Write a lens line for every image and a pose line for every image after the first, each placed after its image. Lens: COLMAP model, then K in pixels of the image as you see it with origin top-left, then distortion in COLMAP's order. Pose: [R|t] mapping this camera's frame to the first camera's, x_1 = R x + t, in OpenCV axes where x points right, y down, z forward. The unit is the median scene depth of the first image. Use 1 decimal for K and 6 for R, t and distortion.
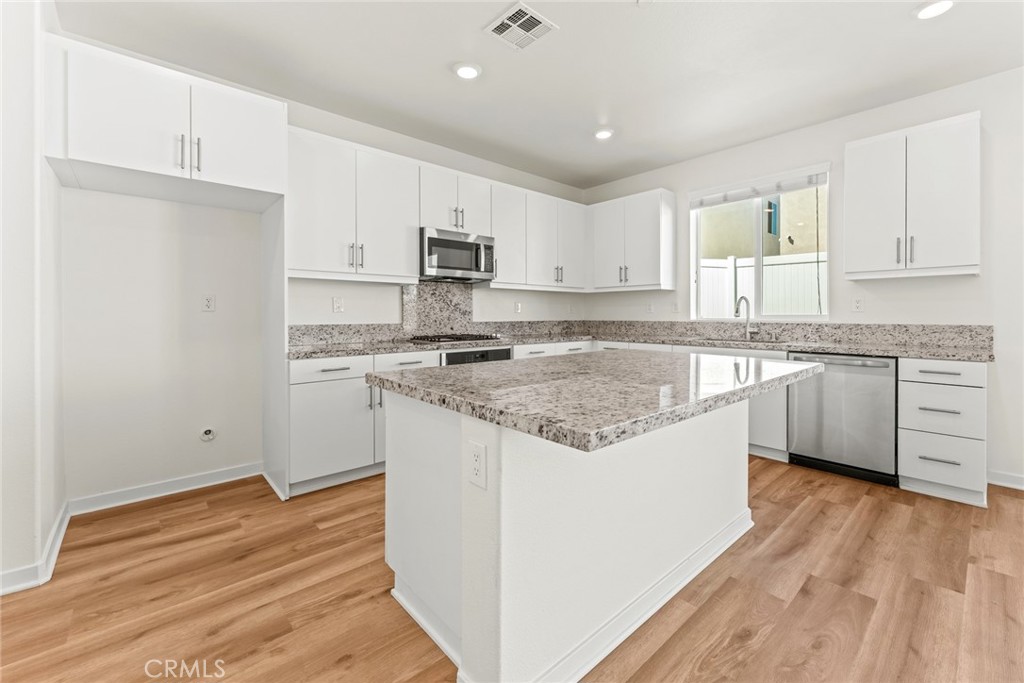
lens RADIAL K [[419.8, 0, 508.1], [0, 419.8, 318.1], [0, 0, 1]] dist [0.001930, 0.000253]
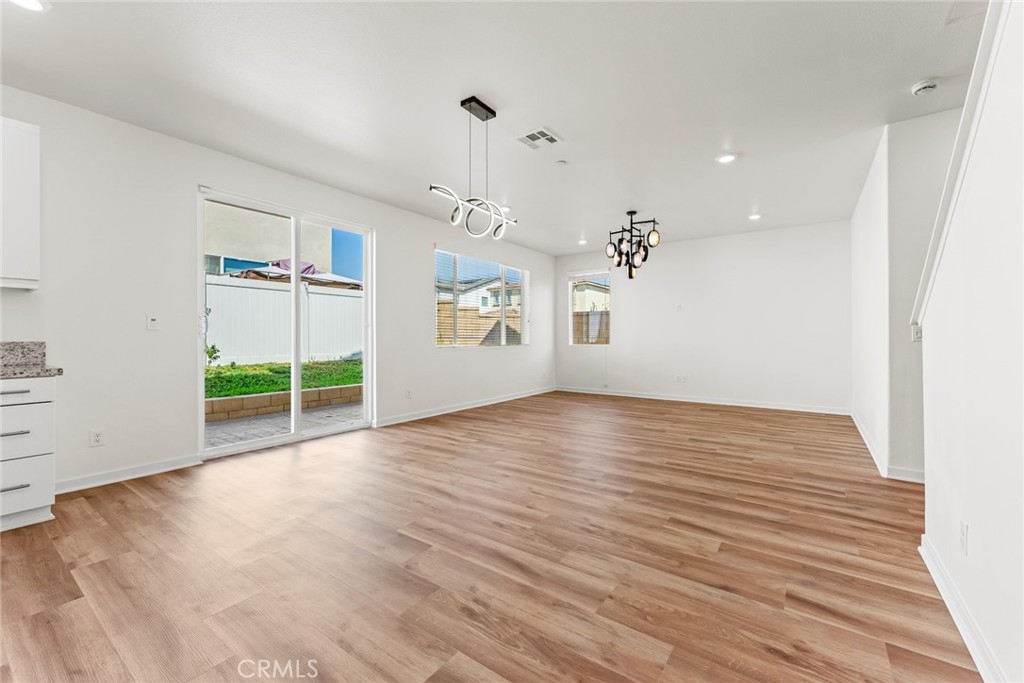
lens RADIAL K [[419.8, 0, 513.6], [0, 419.8, 338.8], [0, 0, 1]] dist [0.001930, 0.000253]
pose [[-0.220727, -0.003116, 0.975331, -0.134159], [0.010430, 0.999930, 0.005555, 0.023400], [-0.975280, 0.011399, -0.220679, 0.161559]]
